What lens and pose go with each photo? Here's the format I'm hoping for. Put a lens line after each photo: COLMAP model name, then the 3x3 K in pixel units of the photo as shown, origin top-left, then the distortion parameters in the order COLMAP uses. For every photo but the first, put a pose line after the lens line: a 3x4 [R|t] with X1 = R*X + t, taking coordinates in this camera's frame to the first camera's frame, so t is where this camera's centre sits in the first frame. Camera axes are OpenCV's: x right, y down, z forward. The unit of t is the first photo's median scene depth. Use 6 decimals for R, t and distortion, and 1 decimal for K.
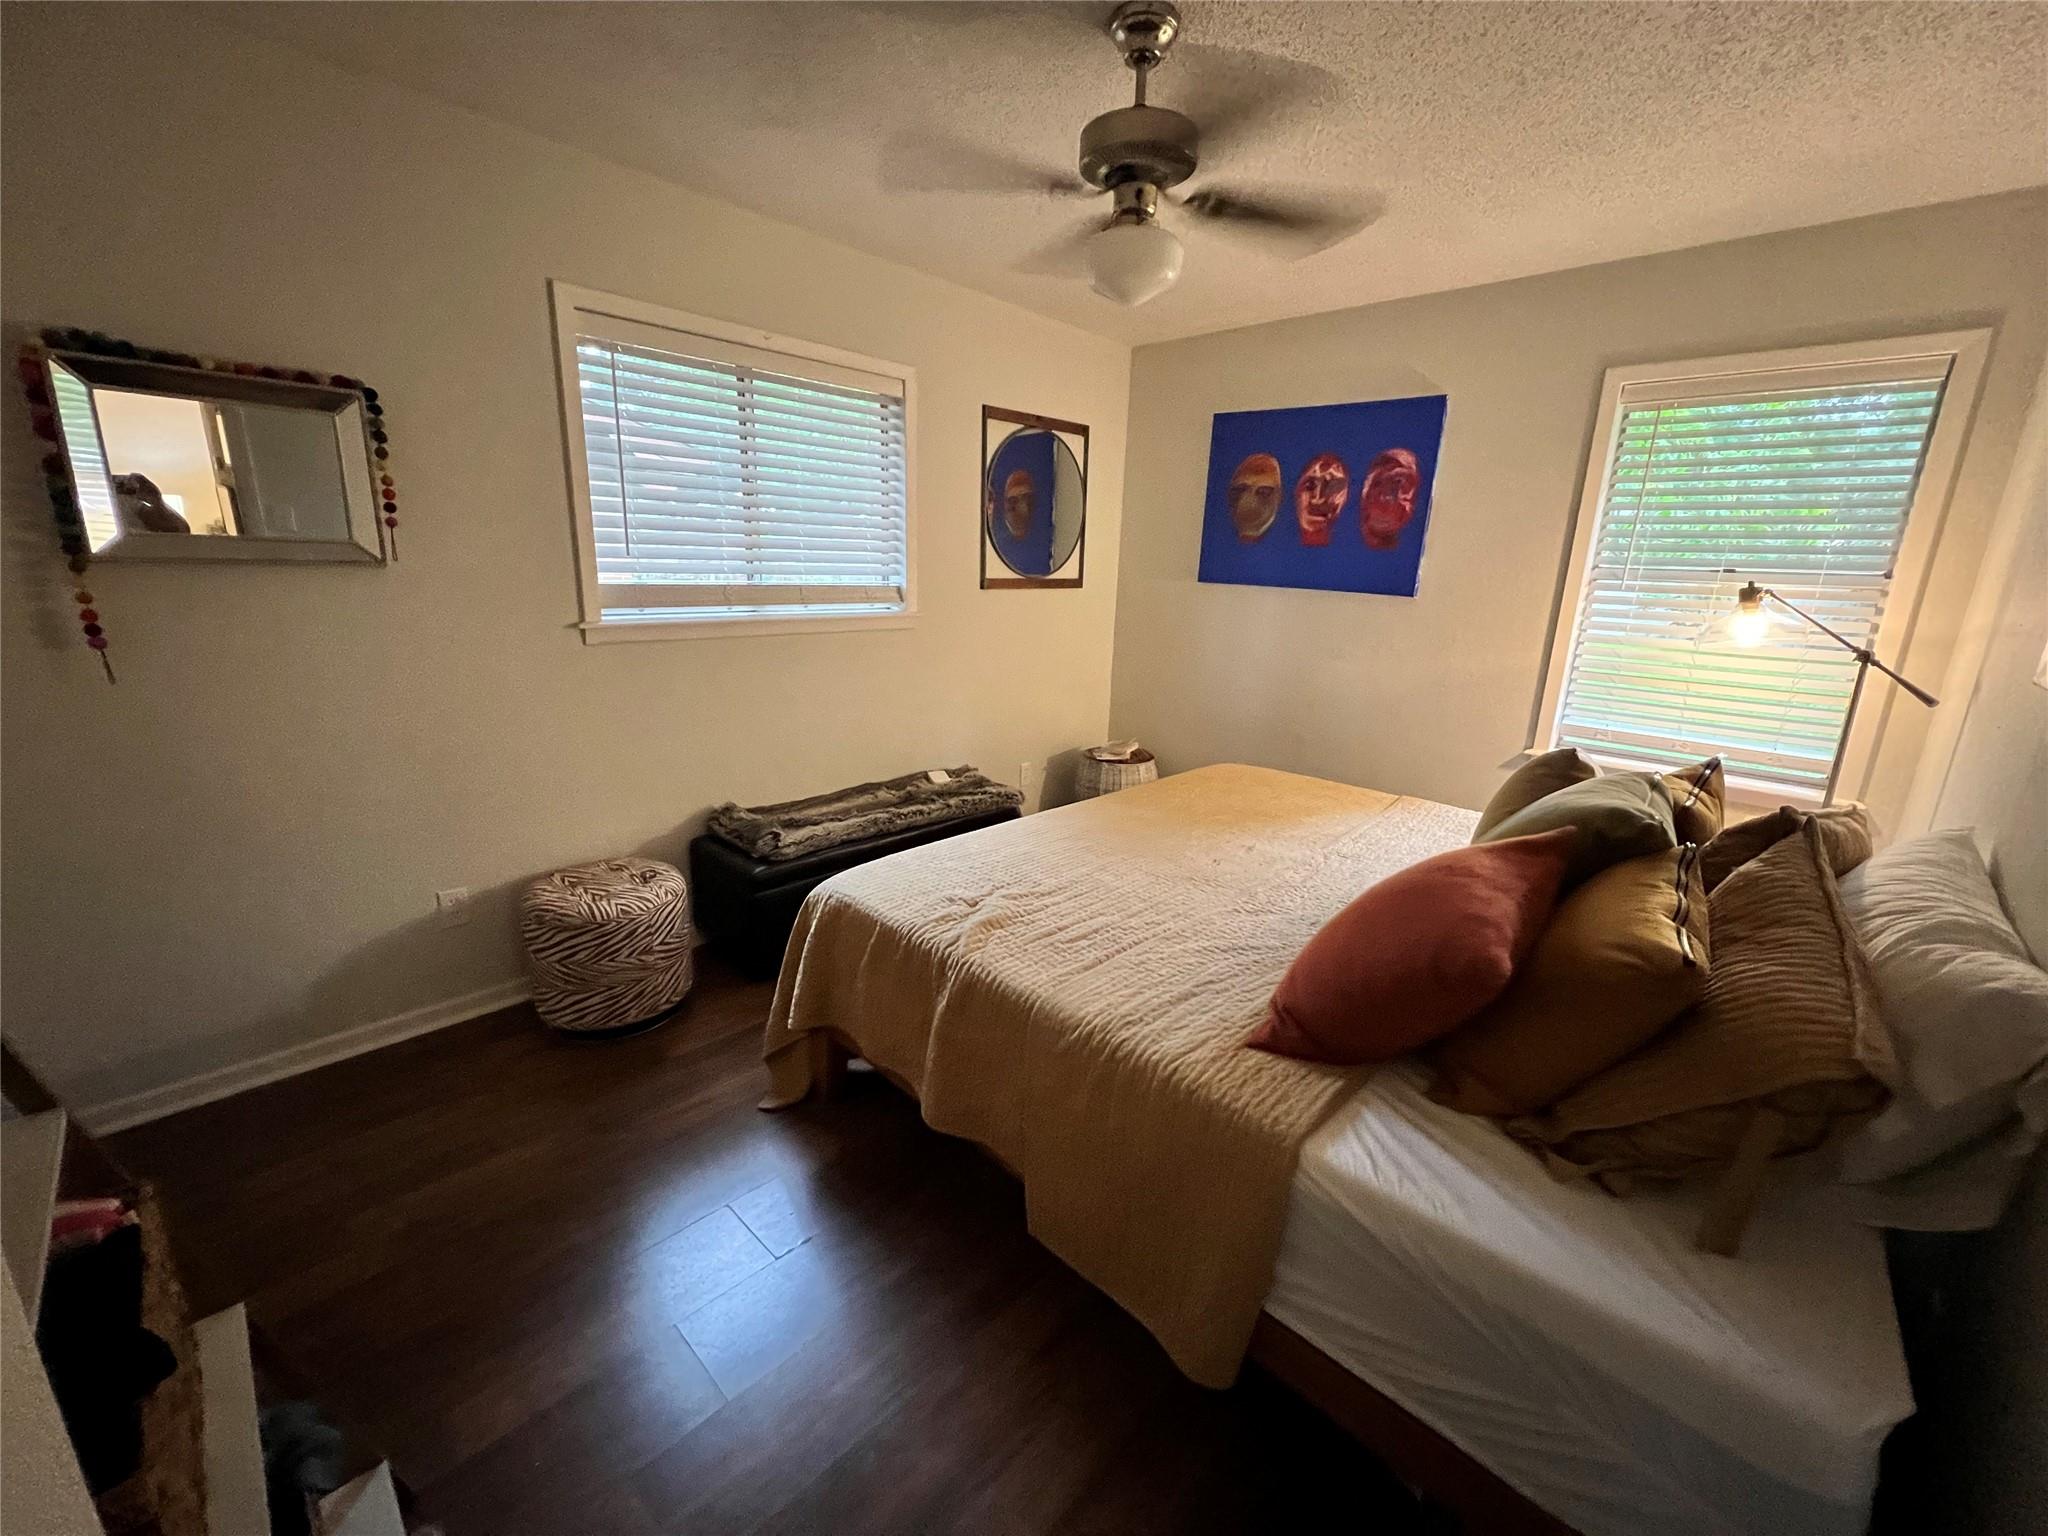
lens RADIAL K [[822.7, 0, 1019.3], [0, 822.7, 764.4], [0, 0, 1]] dist [0.007175, -0.001336]
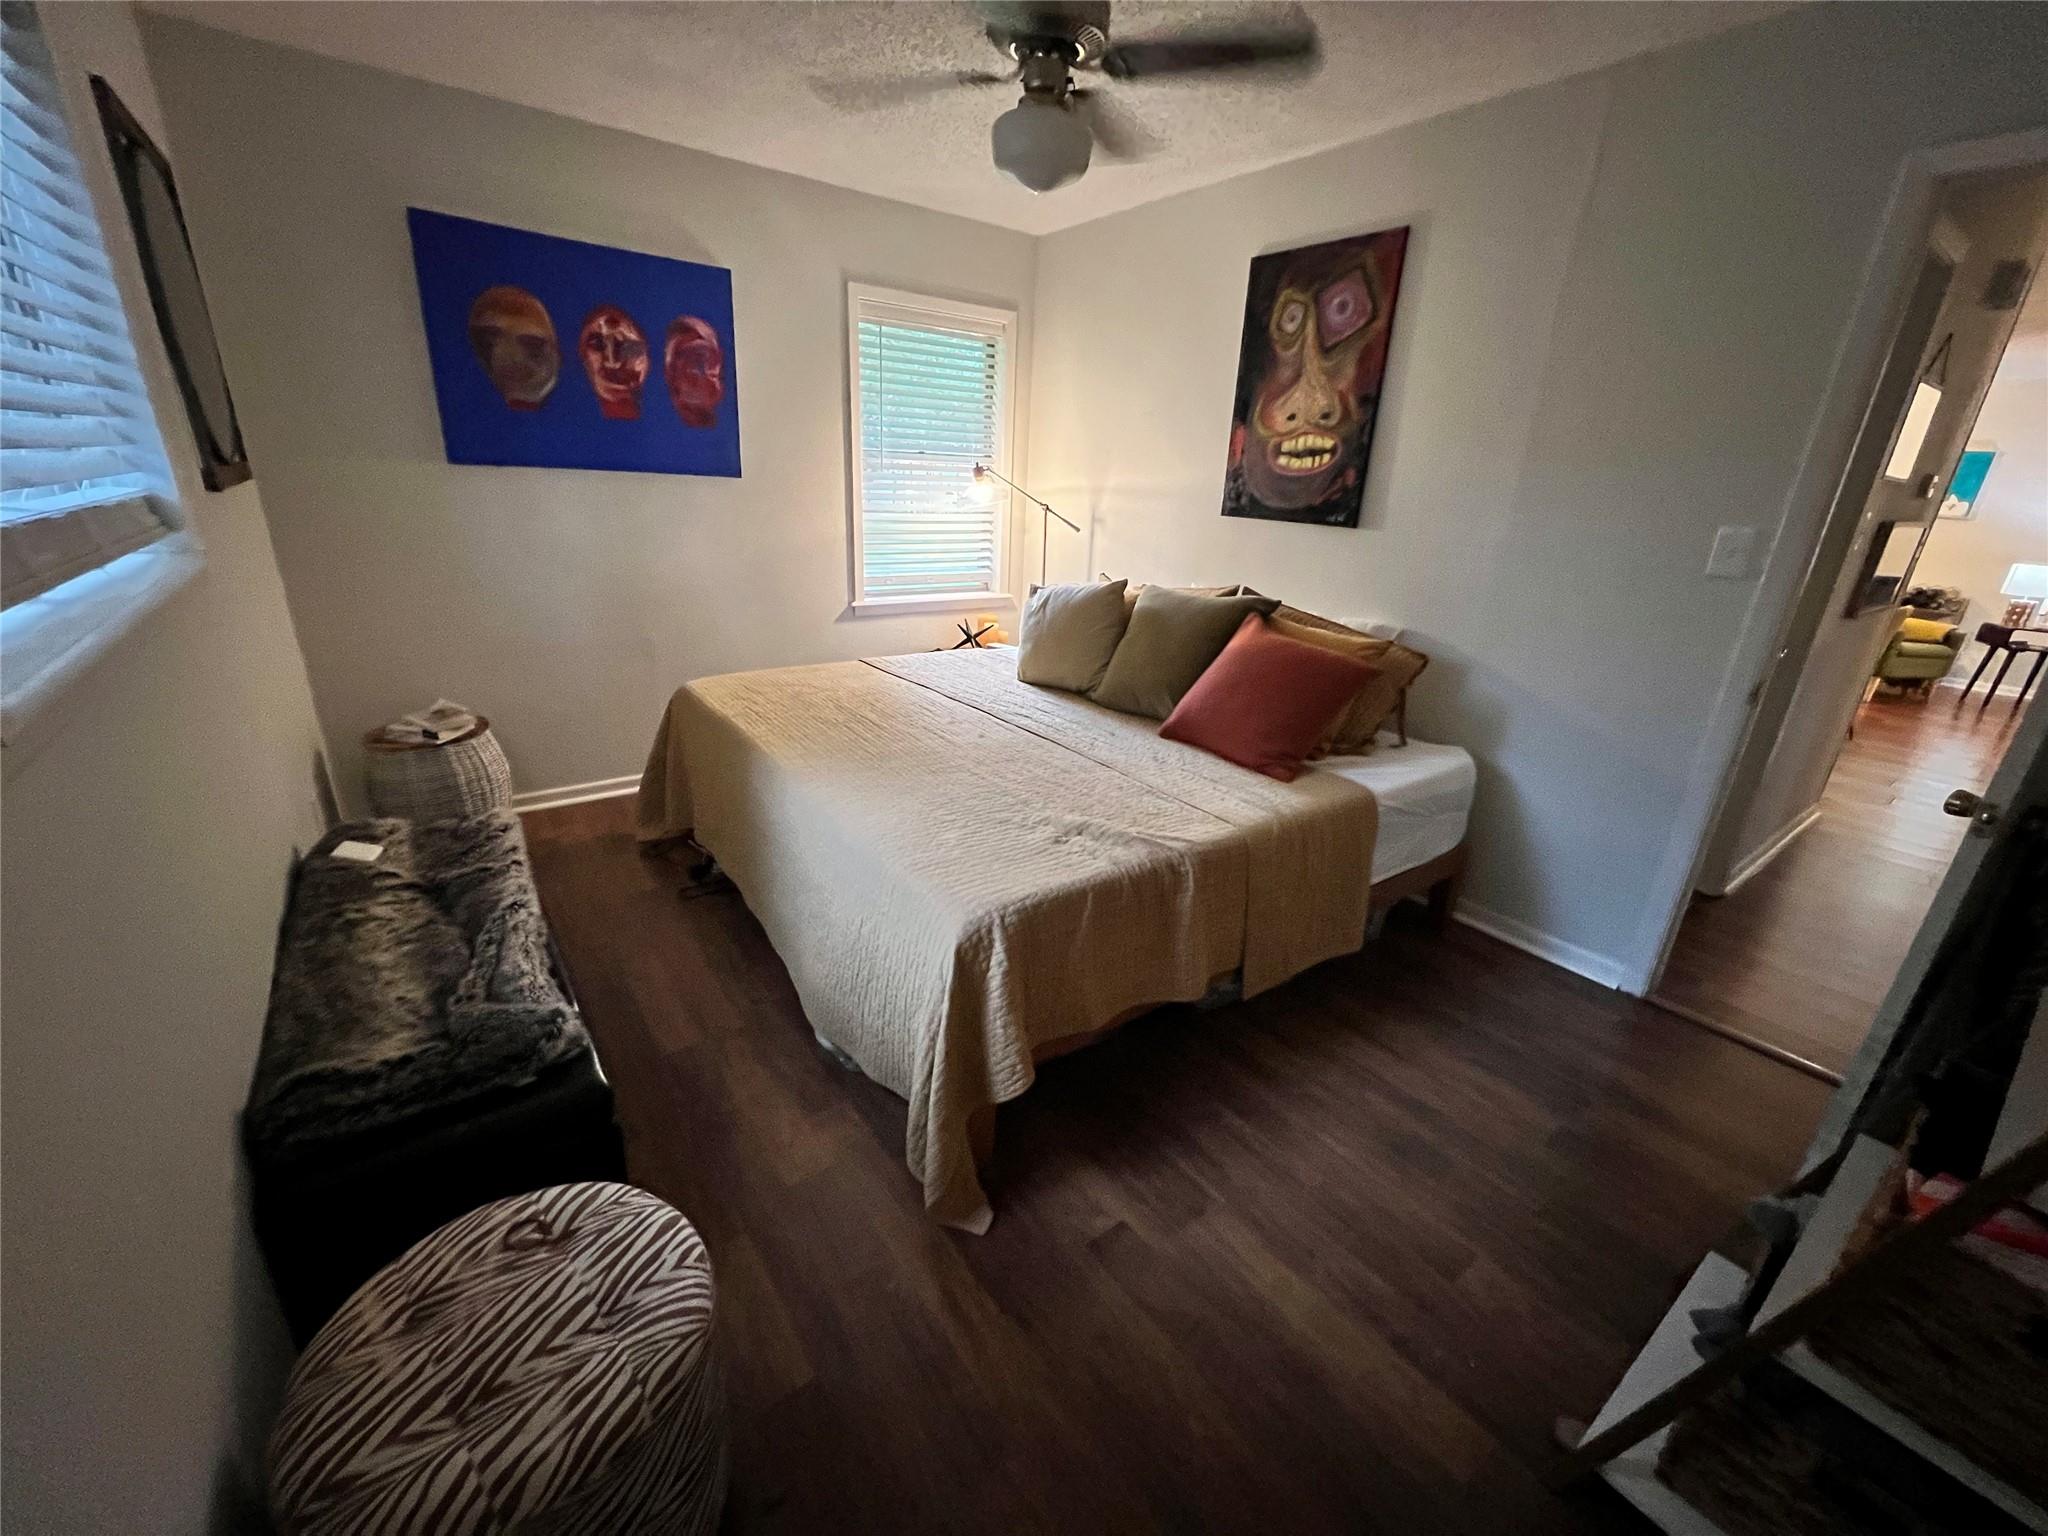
lens RADIAL K [[822.7, 0, 1021.3], [0, 822.7, 769.1], [0, 0, 1]] dist [0.007175, -0.001336]
pose [[0.174169, -0.365303, 0.914450, -0.519604], [0.204236, 0.921851, 0.329360, -0.131176], [-0.963303, 0.129399, 0.235166, 0.454562]]
